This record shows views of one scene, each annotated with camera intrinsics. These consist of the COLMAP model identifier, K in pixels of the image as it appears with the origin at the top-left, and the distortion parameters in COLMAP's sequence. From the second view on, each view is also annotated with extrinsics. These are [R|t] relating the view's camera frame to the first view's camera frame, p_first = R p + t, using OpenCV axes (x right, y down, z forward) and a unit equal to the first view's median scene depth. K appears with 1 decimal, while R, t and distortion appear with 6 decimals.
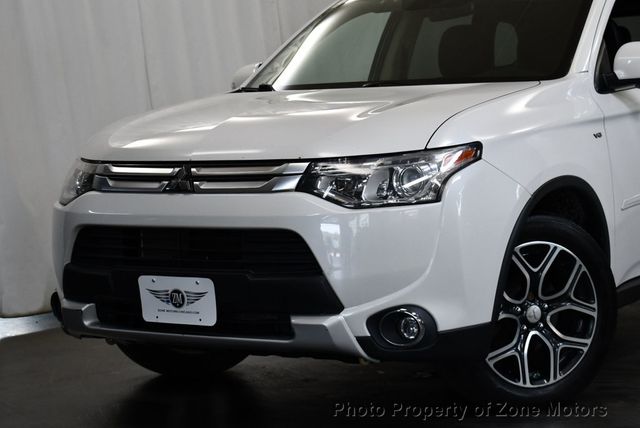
lens RADIAL K [[1455.1, 0, 318.8], [0, 1455.1, 215.0], [0, 0, 1]] dist [-0.008037, 0.000000]
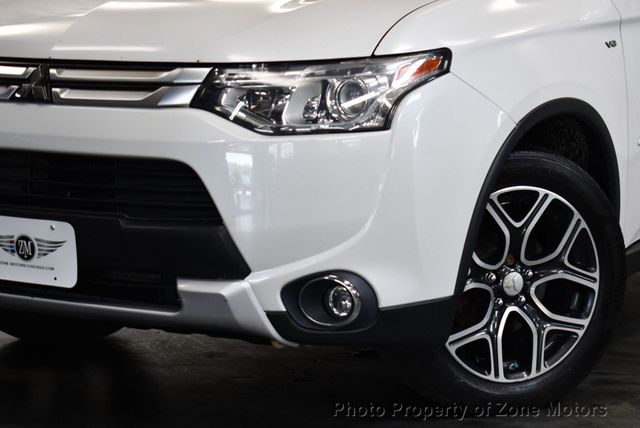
lens RADIAL K [[1734.3, 0, 321.7], [0, 1734.3, 214.8], [0, 0, 1]] dist [0.093930, 0.000000]
pose [[0.998910, 0.036622, 0.028951, 0.025098], [-0.038096, 0.997914, 0.052116, -0.010061], [-0.026982, -0.053163, 0.998221, 0.129573]]
